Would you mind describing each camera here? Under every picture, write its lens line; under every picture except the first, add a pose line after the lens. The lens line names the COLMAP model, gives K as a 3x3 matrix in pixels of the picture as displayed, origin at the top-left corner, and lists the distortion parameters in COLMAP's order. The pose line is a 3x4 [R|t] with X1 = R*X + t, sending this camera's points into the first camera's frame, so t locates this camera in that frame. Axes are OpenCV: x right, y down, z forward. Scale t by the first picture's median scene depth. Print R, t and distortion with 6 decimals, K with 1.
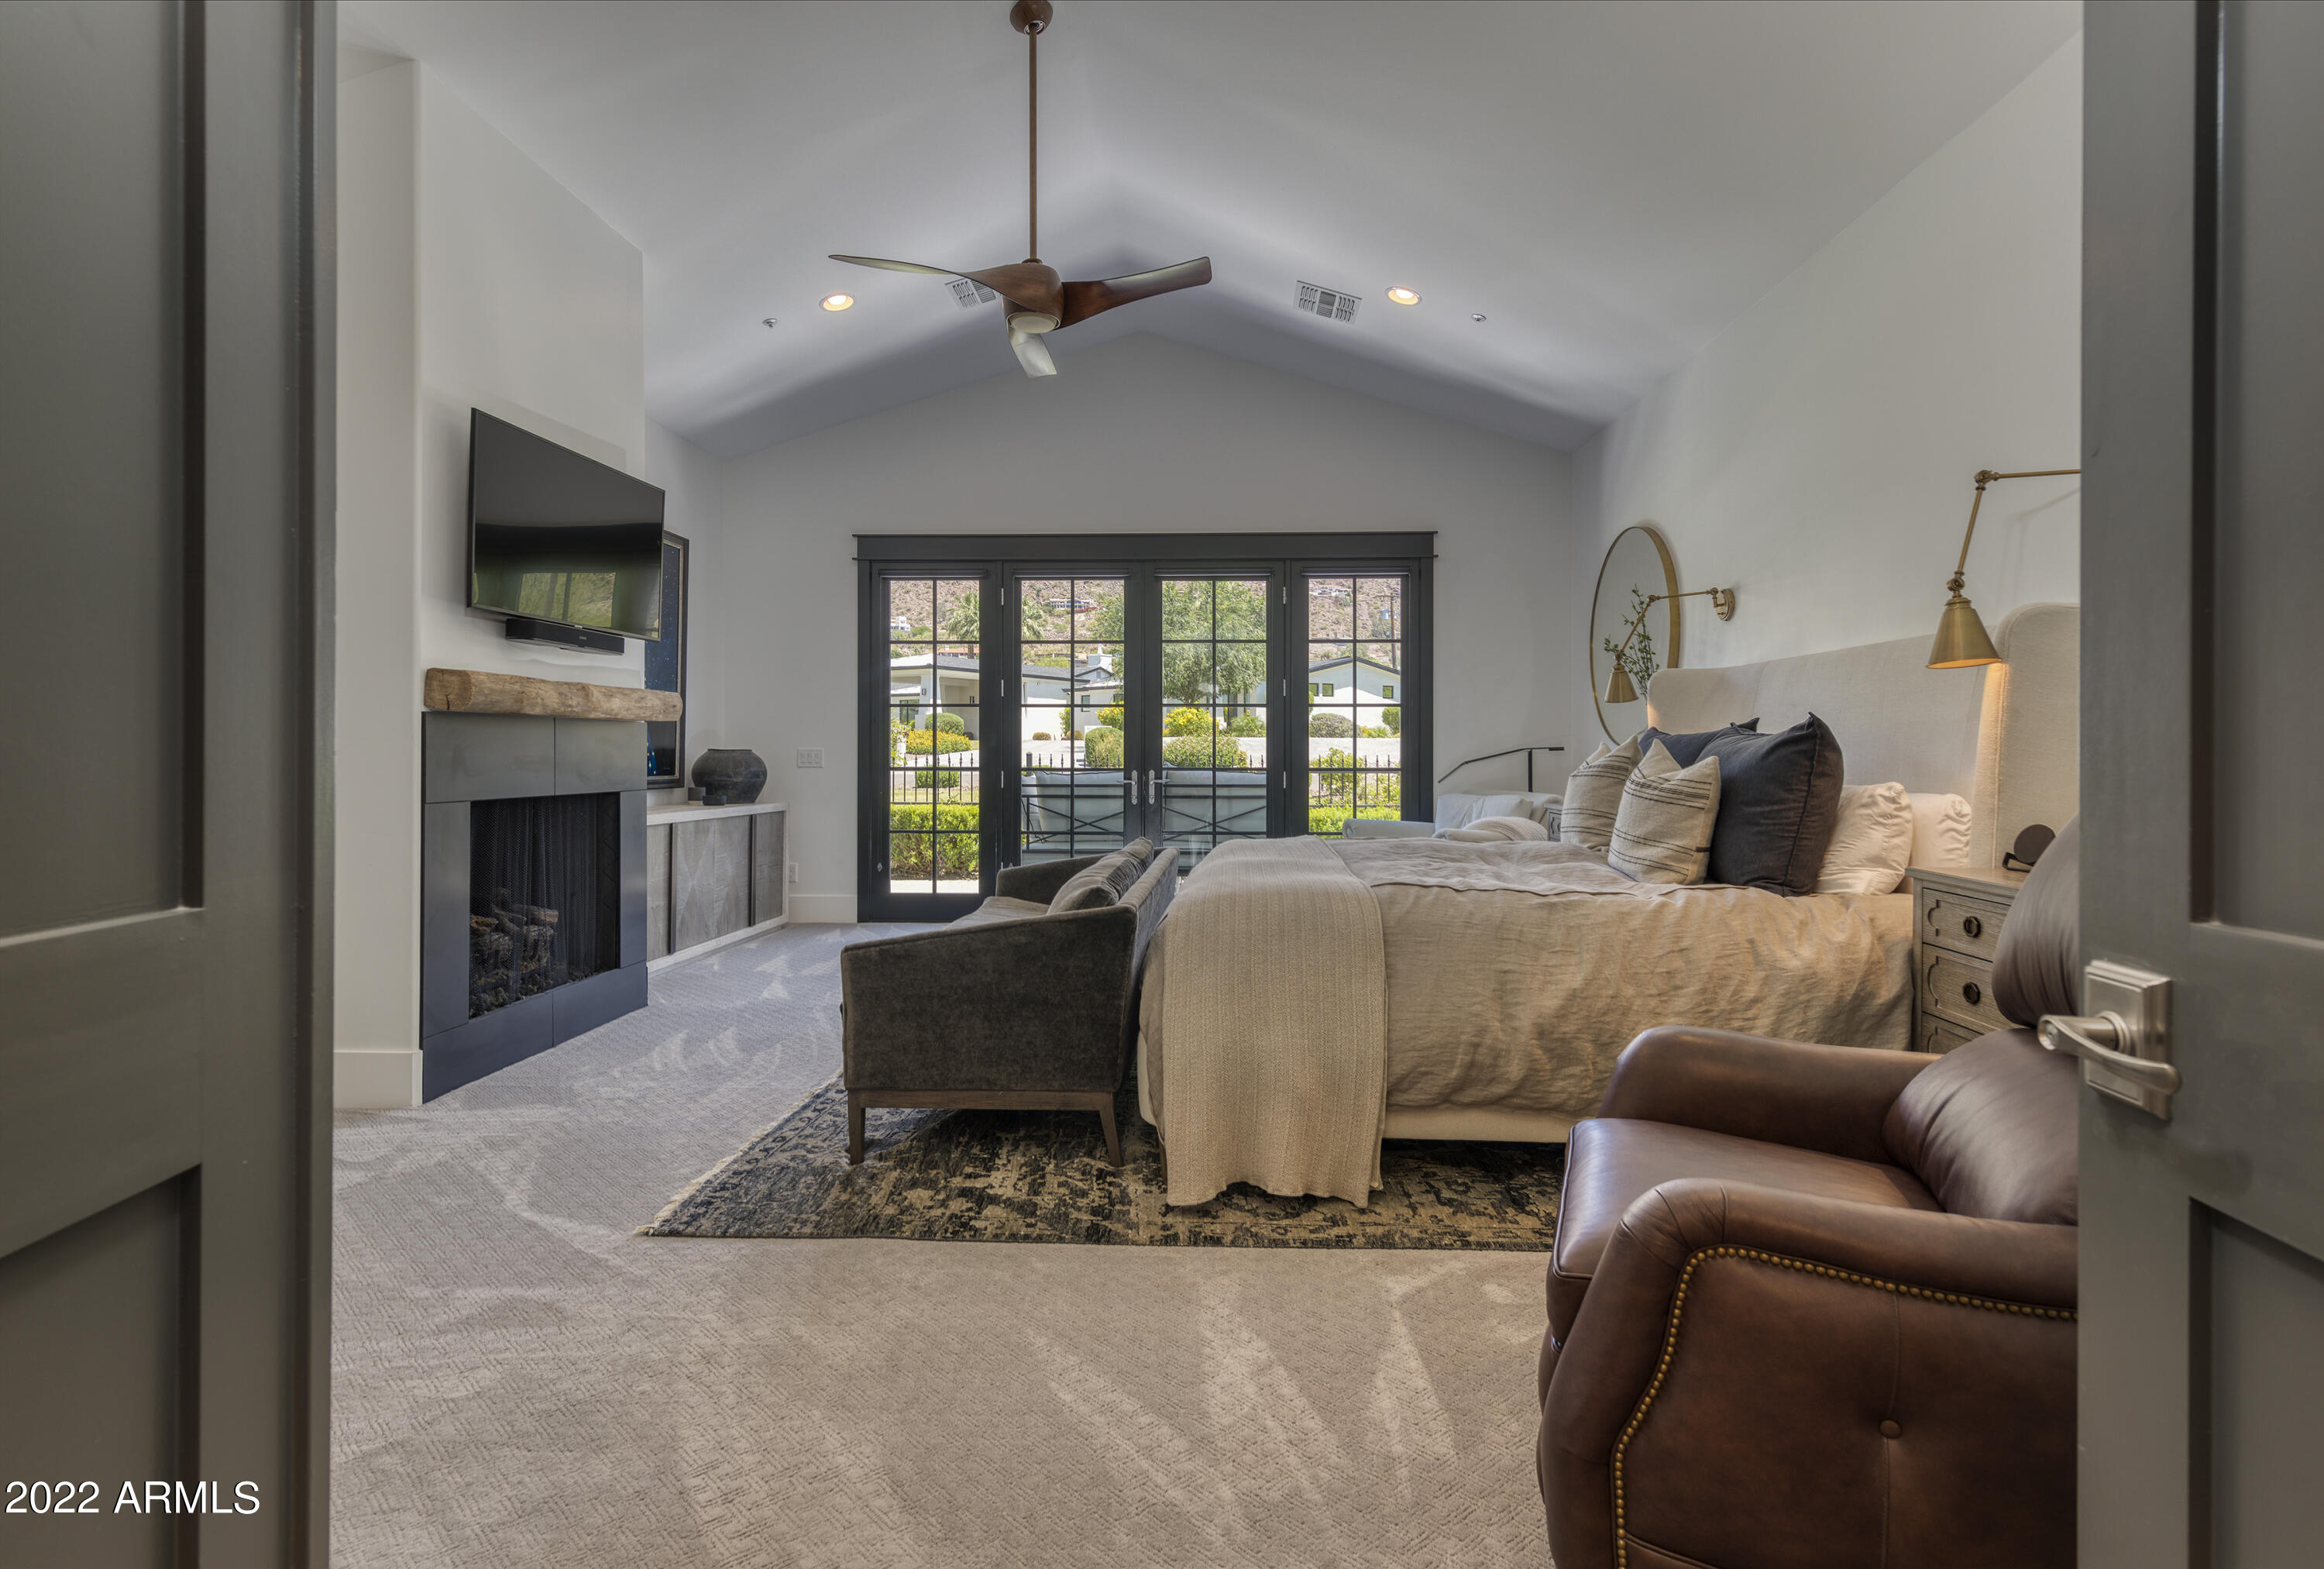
lens RADIAL K [[1098.5, 0, 1179.0], [0, 1098.5, 753.2], [0, 0, 1]] dist [0.007695, 0.000195]
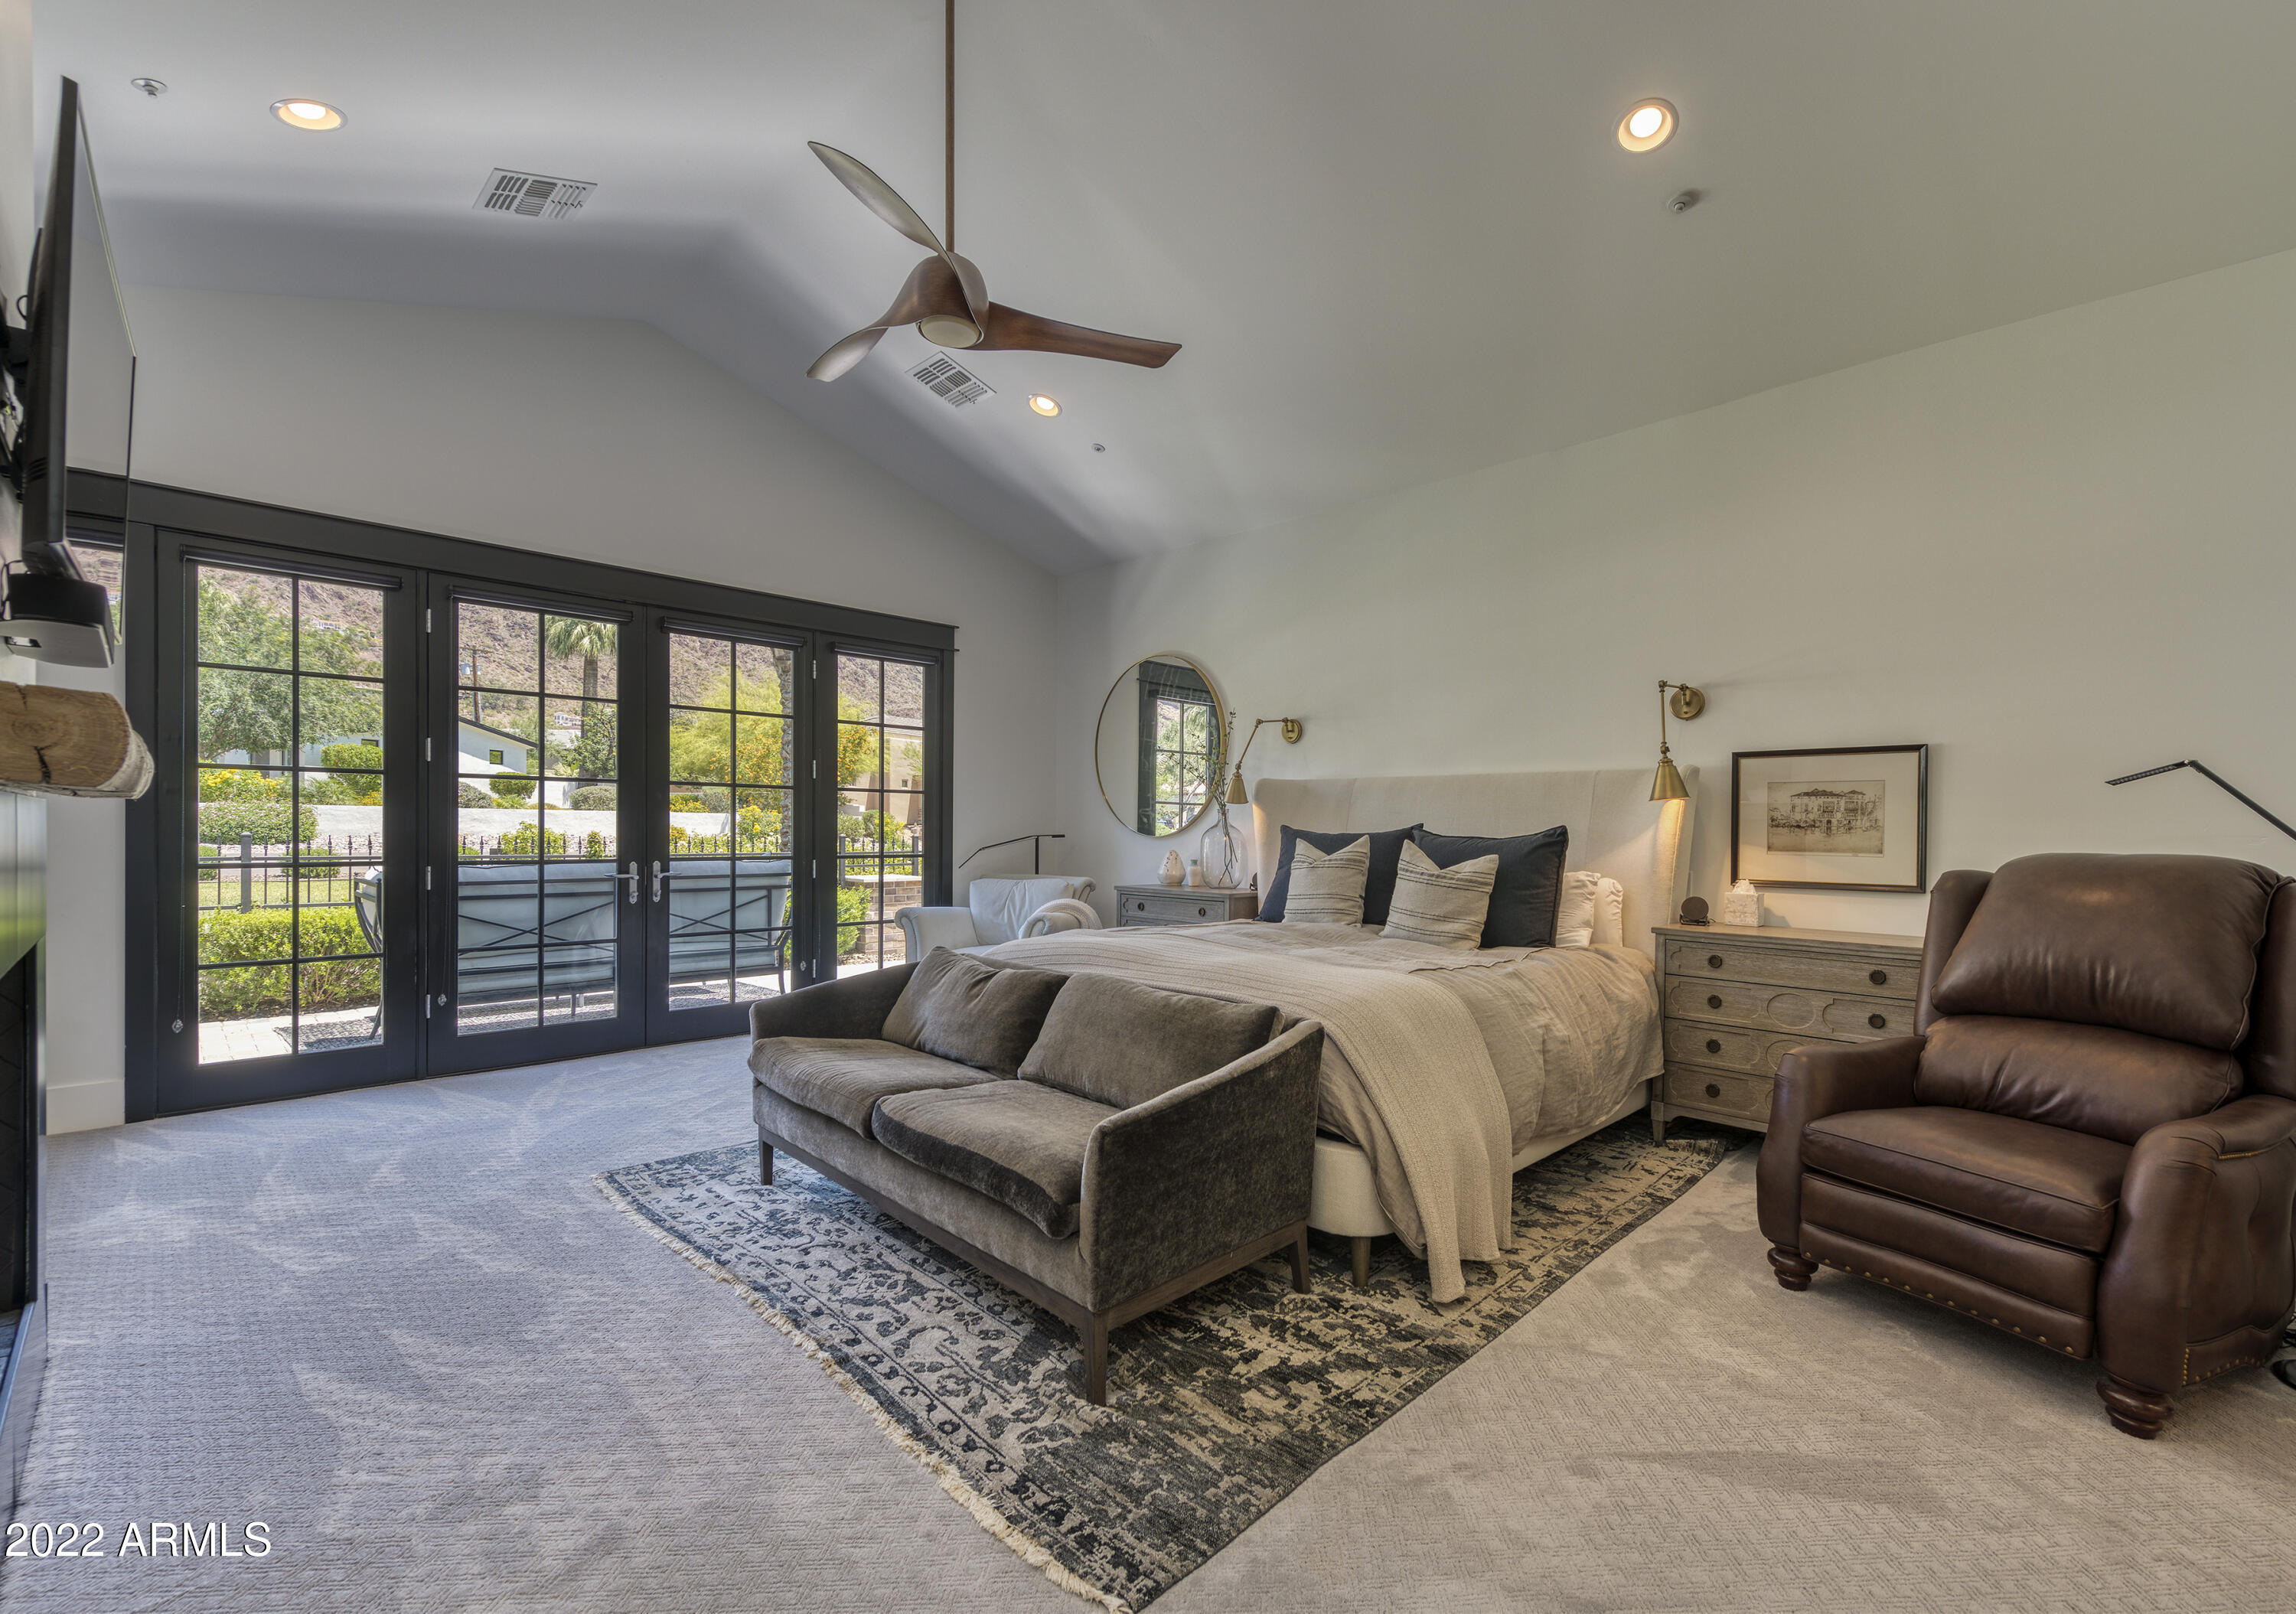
lens RADIAL K [[1002.3, 0, 1166.8], [0, 1002.3, 830.3], [0, 0, 1]] dist [0.001765, 0.000735]
pose [[0.665411, 0.002689, 0.746472, -0.575072], [-0.007743, 0.999965, 0.003299, -0.022952], [-0.746437, -0.007975, 0.665408, 0.368984]]
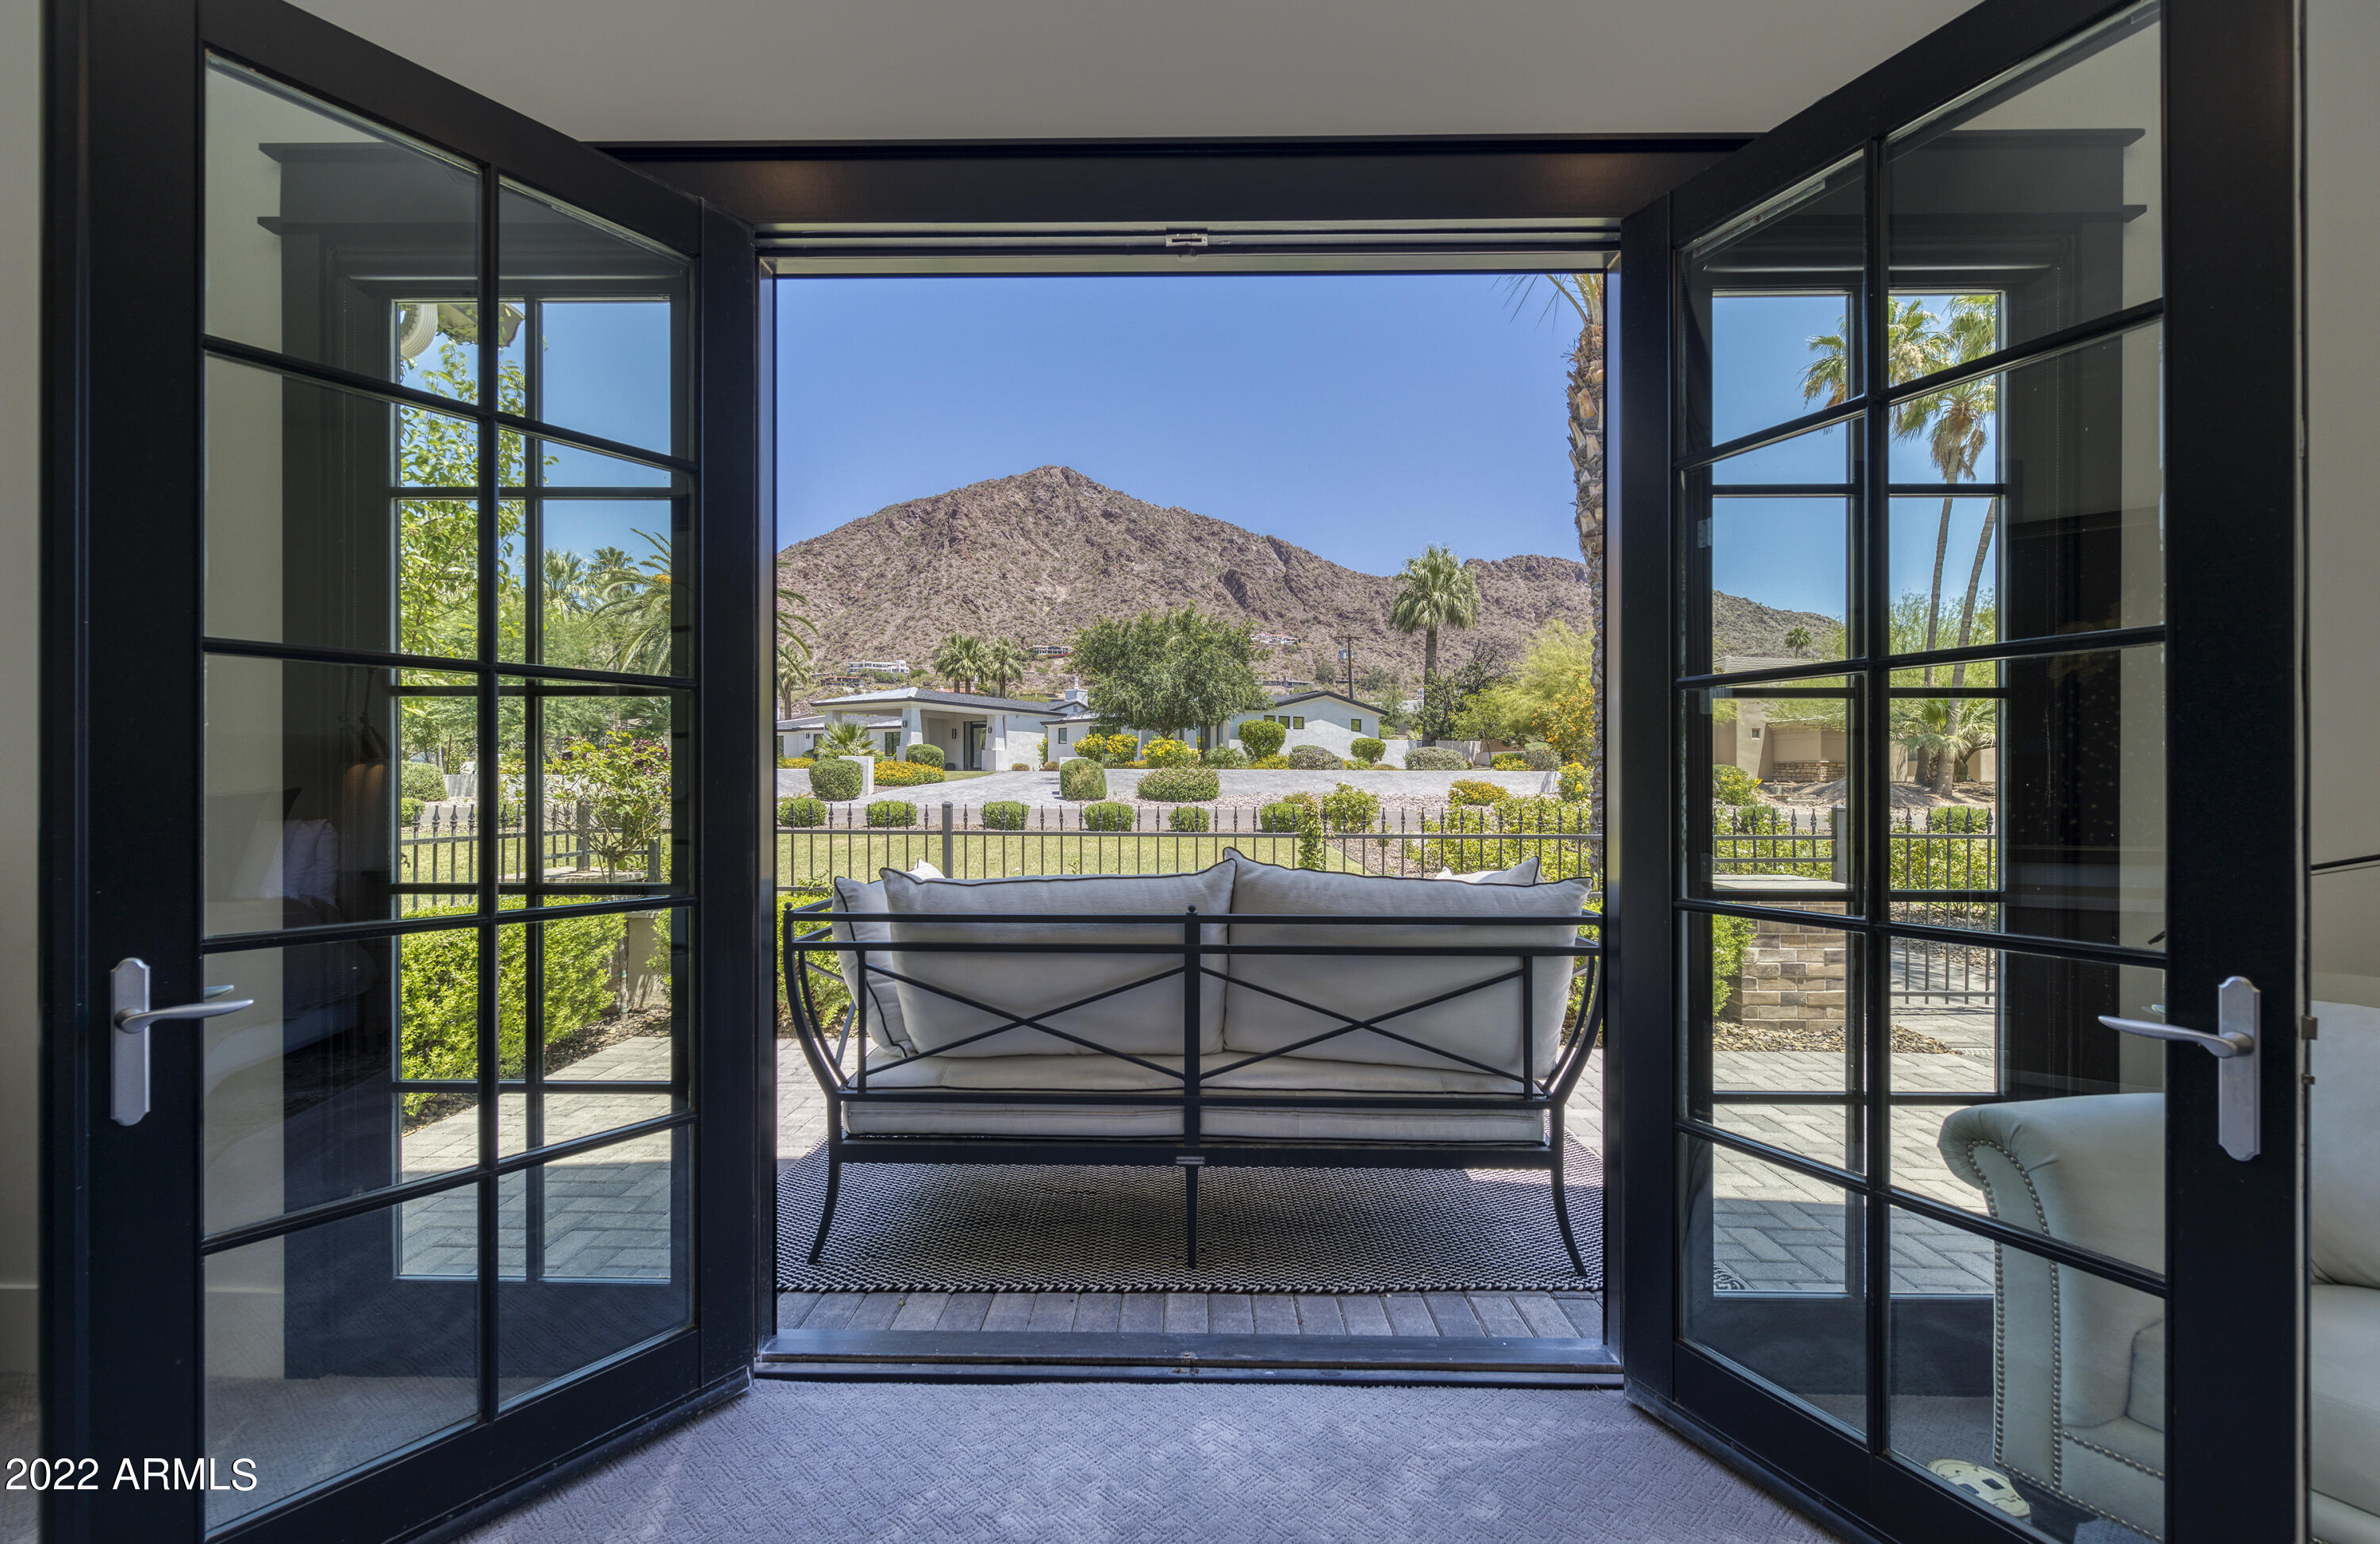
lens RADIAL K [[935.5, 0, 1206.7], [0, 935.5, 780.7], [0, 0, 1]] dist [-0.002761, -0.000326]
pose [[0.997881, -0.000830, 0.065056, -0.078174], [0.000821, 1.000000, 0.000173, -0.033915], [-0.065056, -0.000119, 0.997882, 1.259573]]
